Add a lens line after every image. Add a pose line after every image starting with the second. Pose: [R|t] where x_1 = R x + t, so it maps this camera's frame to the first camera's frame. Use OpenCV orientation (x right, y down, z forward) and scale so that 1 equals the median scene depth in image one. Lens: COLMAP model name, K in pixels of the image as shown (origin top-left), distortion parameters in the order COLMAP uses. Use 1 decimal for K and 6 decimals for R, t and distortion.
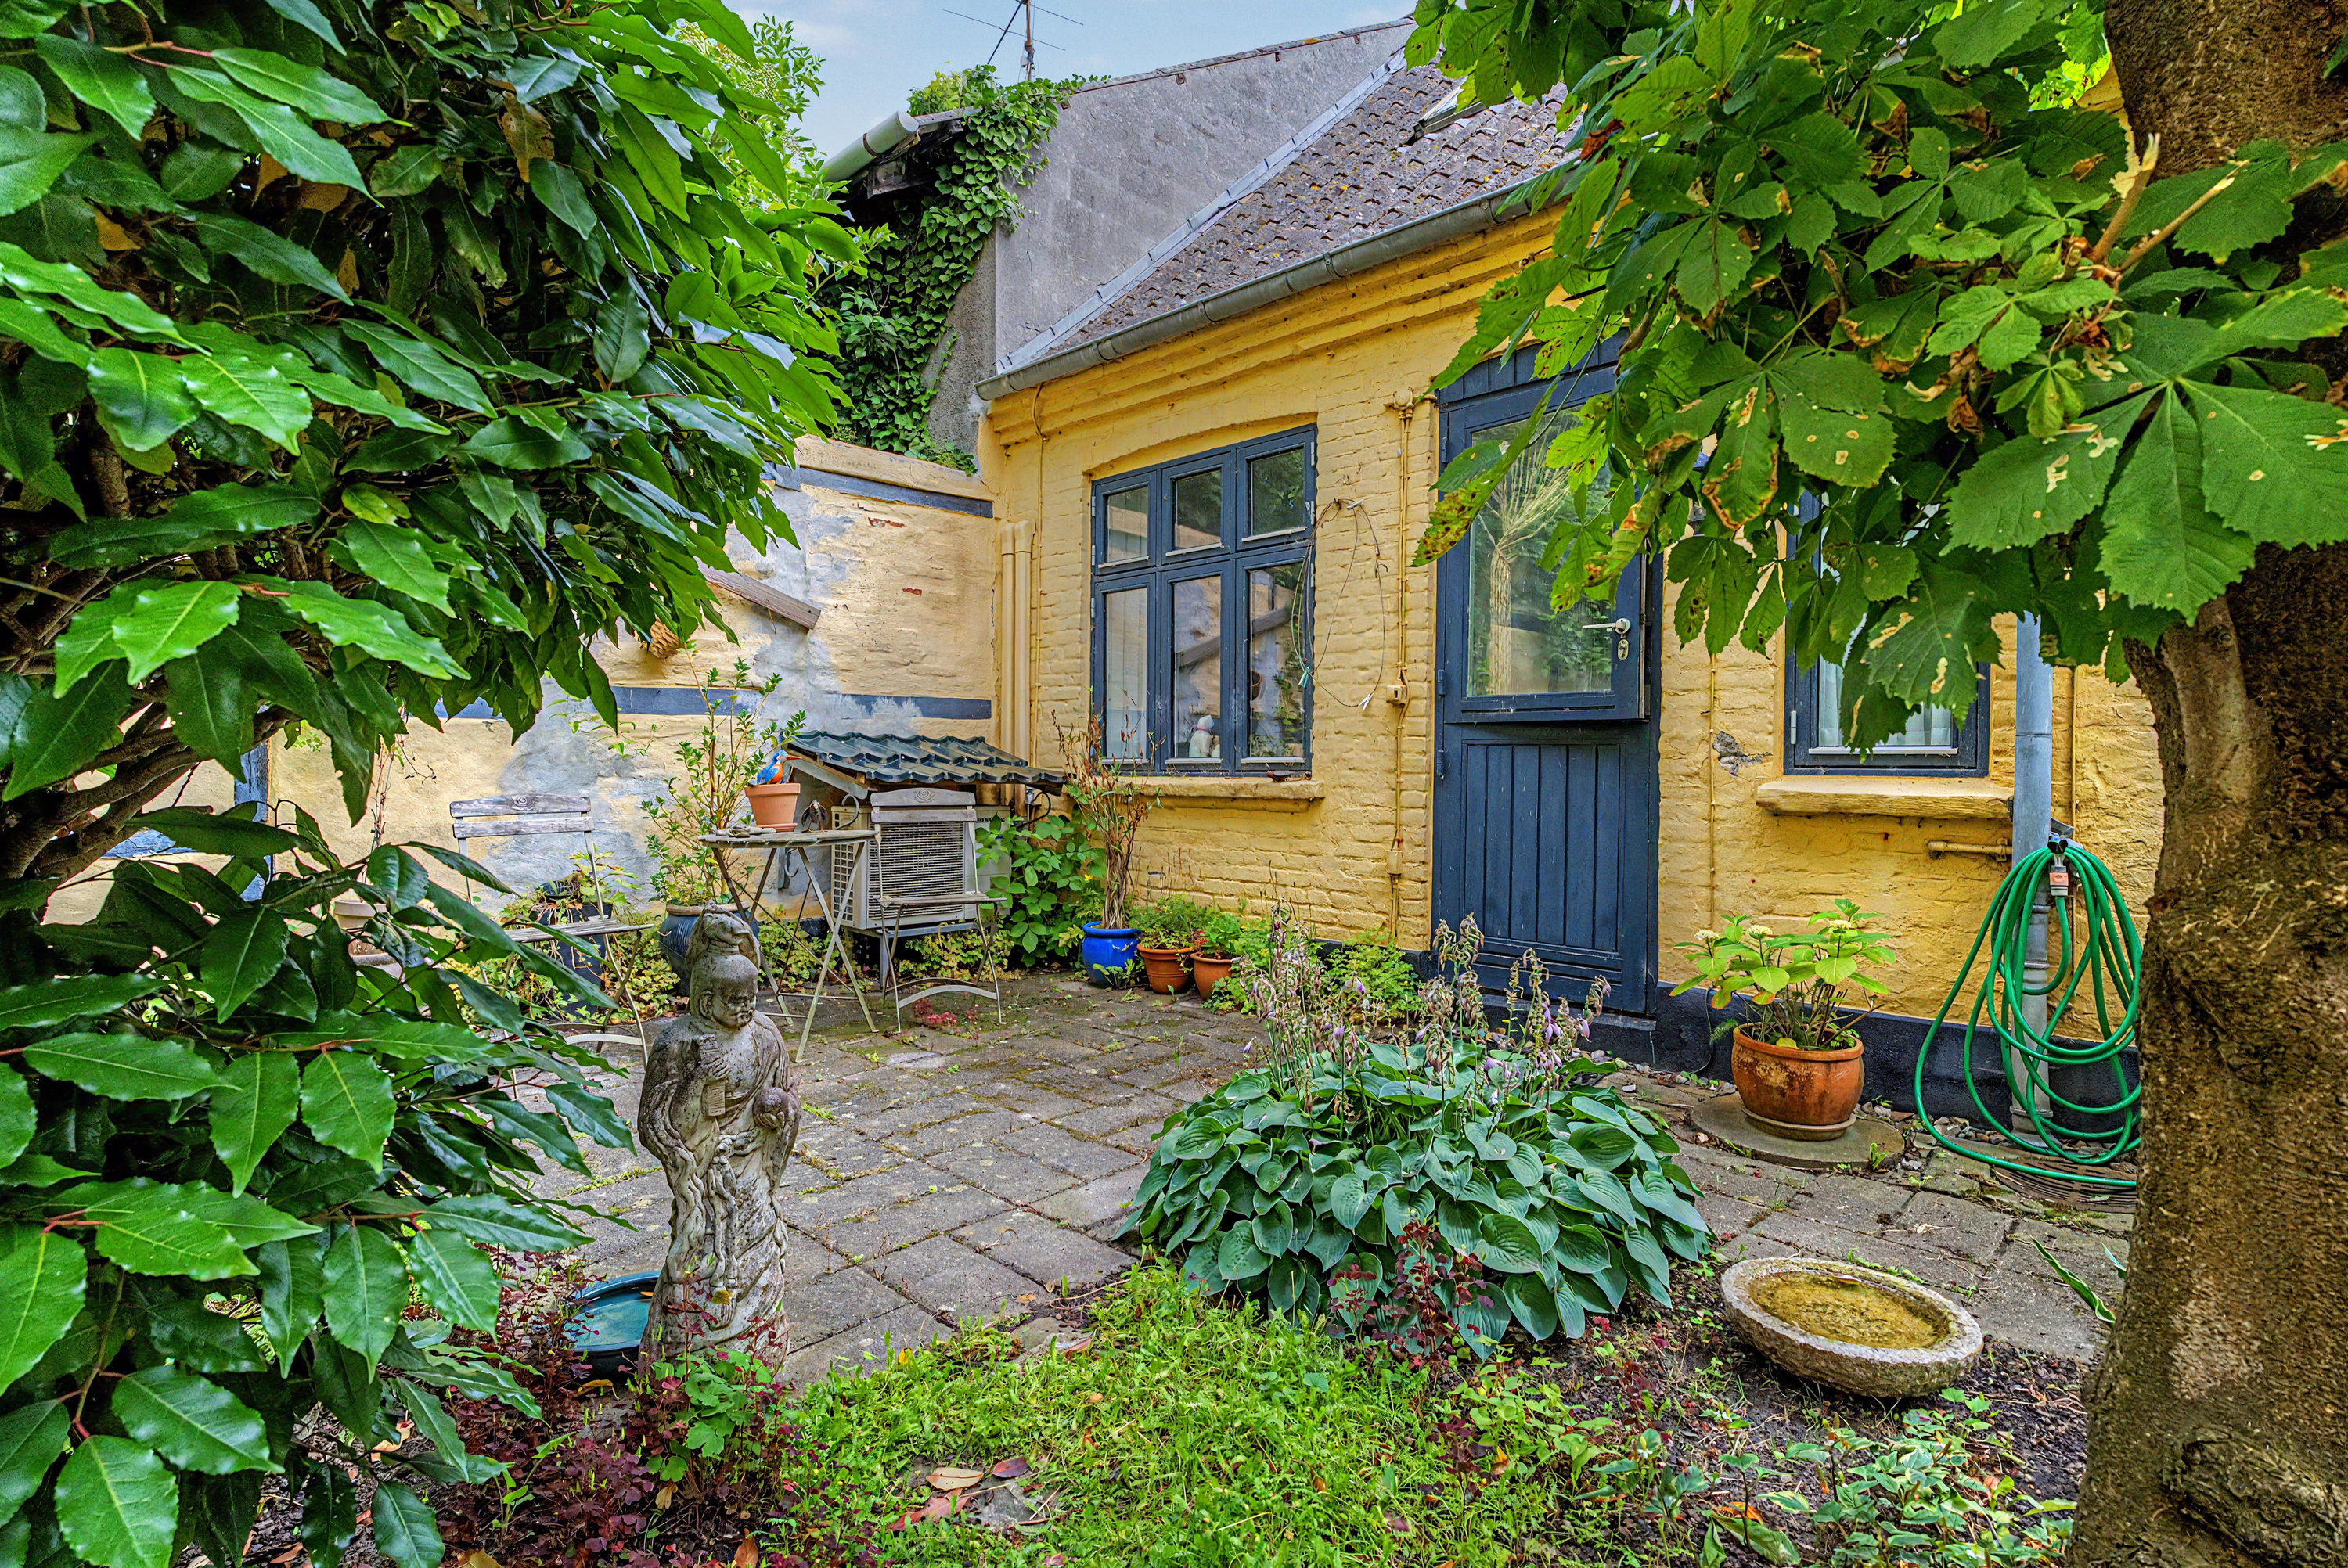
lens RADIAL K [[1142.6, 0, 1174.0], [0, 1142.6, 784.0], [0, 0, 1]] dist [-0.002906, -0.000069]
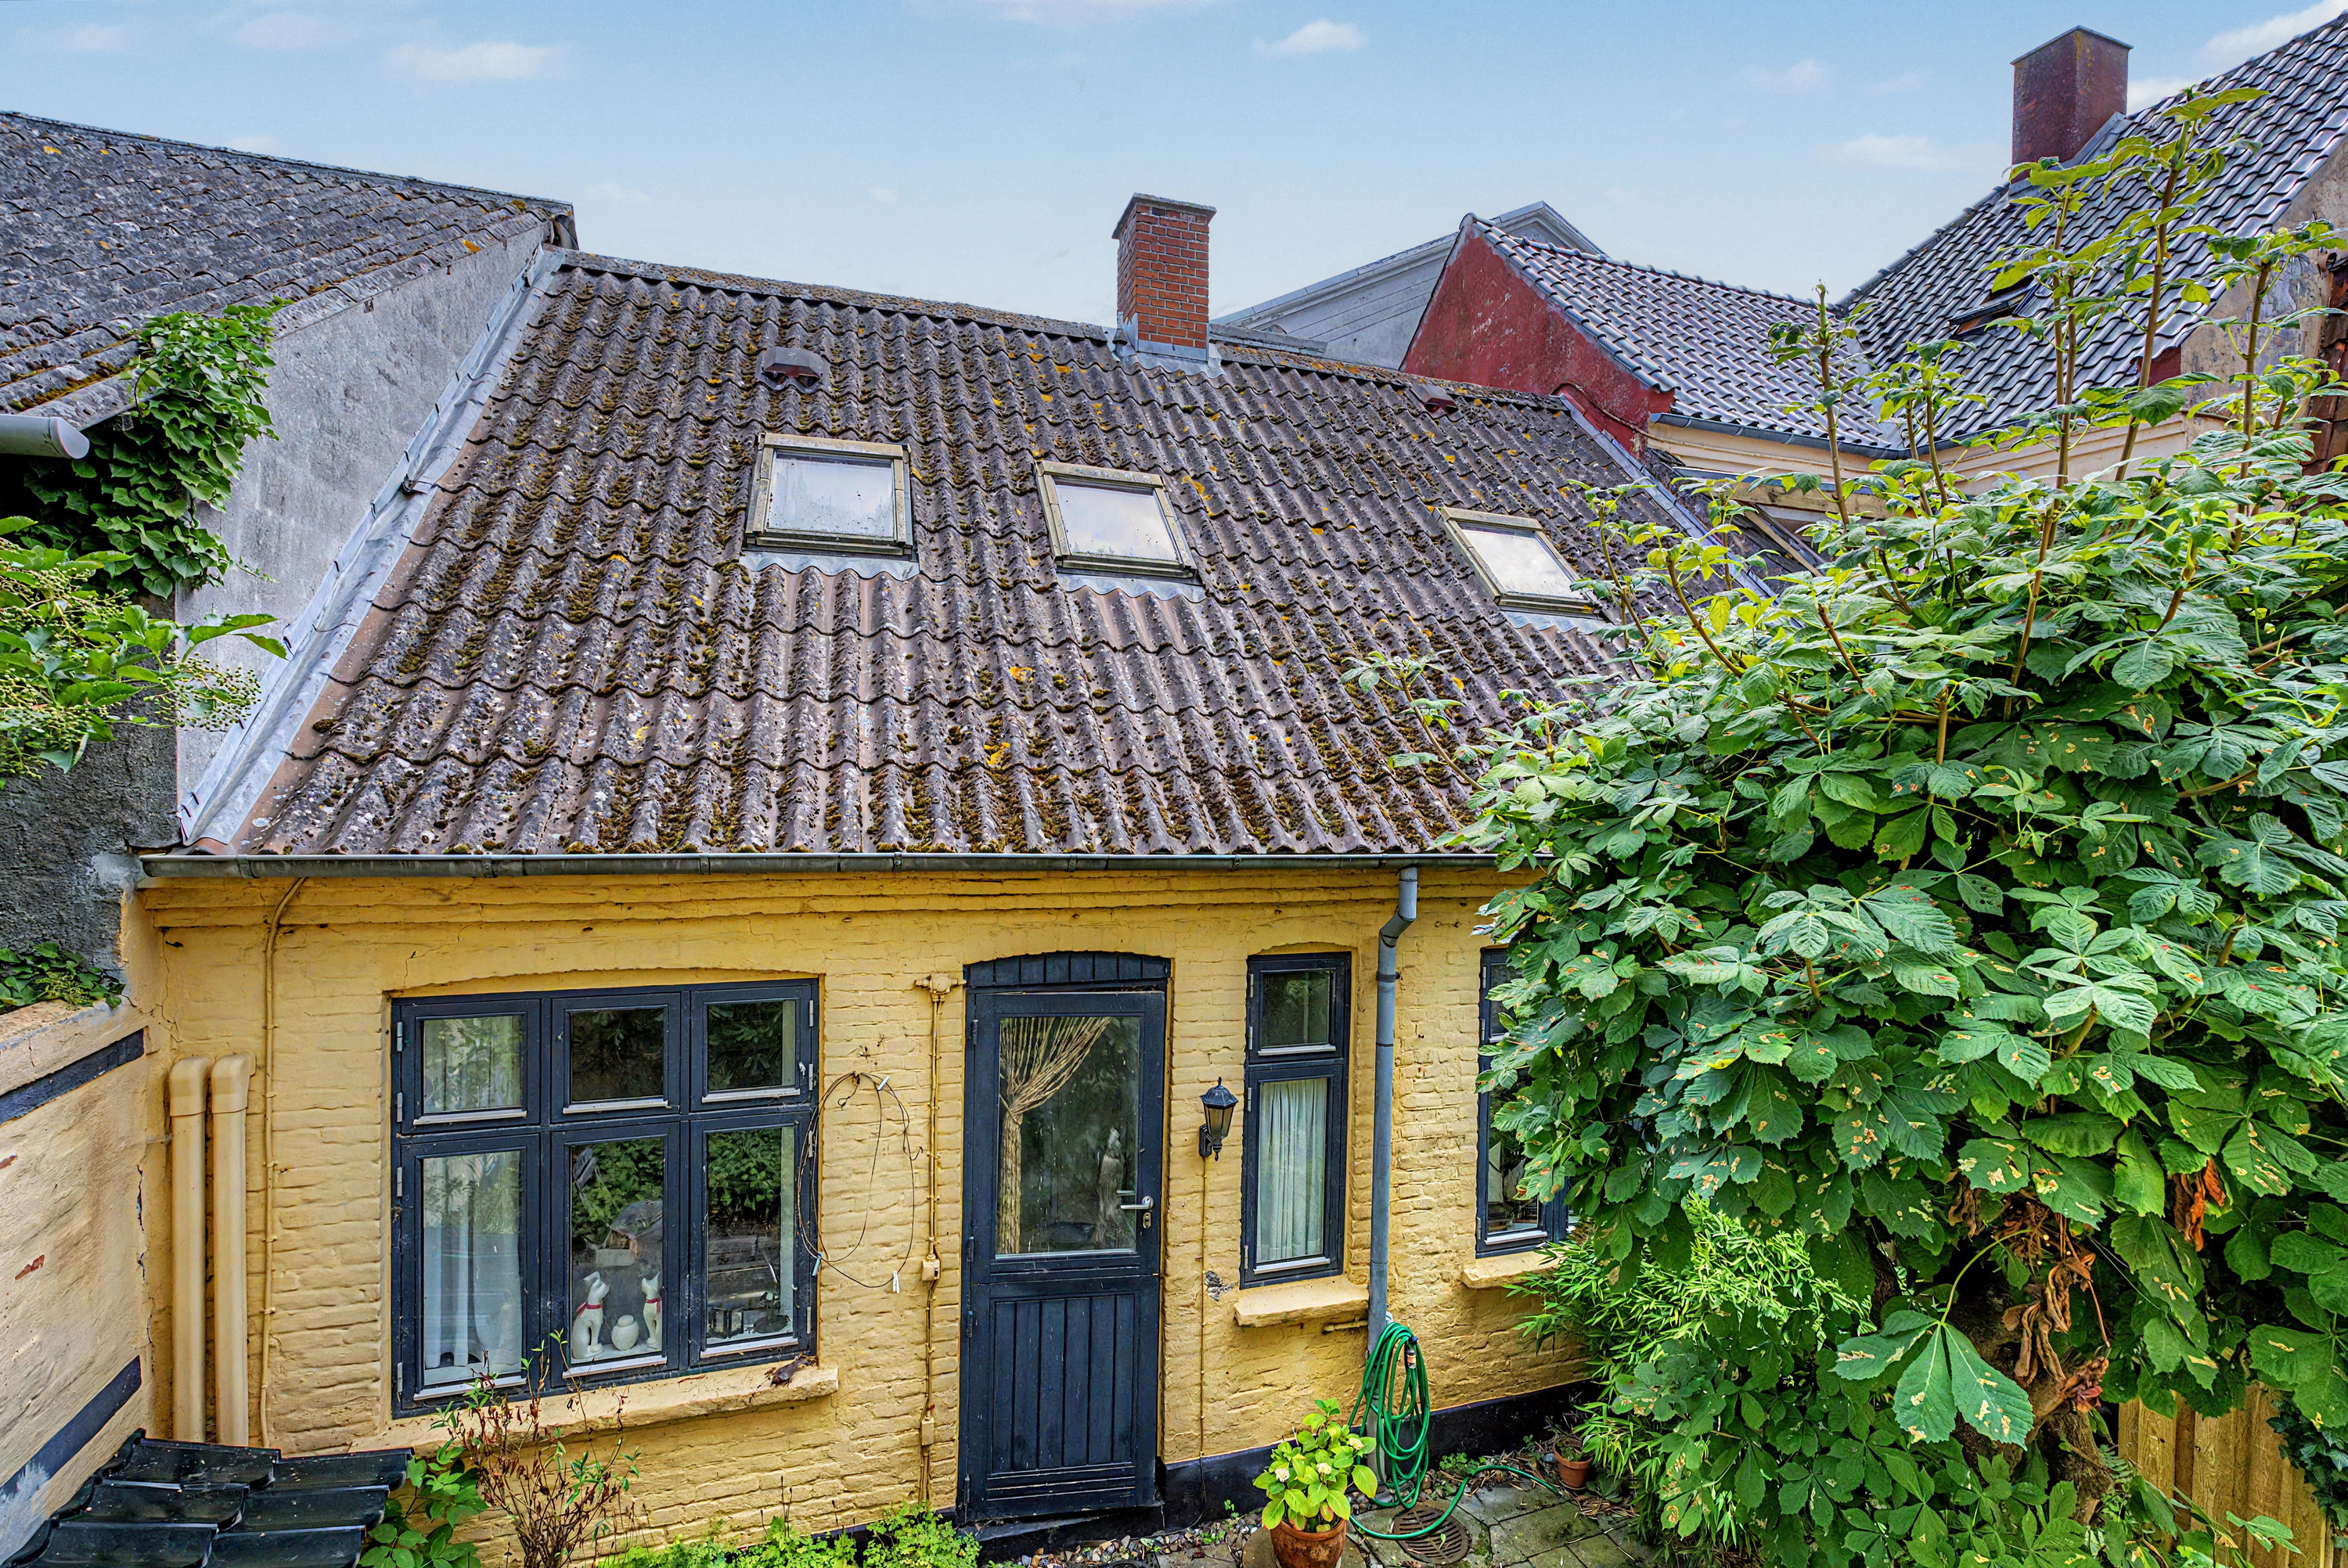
lens RADIAL K [[1054.9, 0, 1147.8], [0, 1054.9, 790.8], [0, 0, 1]] dist [-0.009962, 0.000185]
pose [[0.469504, -0.022789, 0.882636, -0.497982], [-0.009500, 0.999479, 0.030859, -0.503219], [-0.882879, -0.022873, 0.469042, 0.372231]]
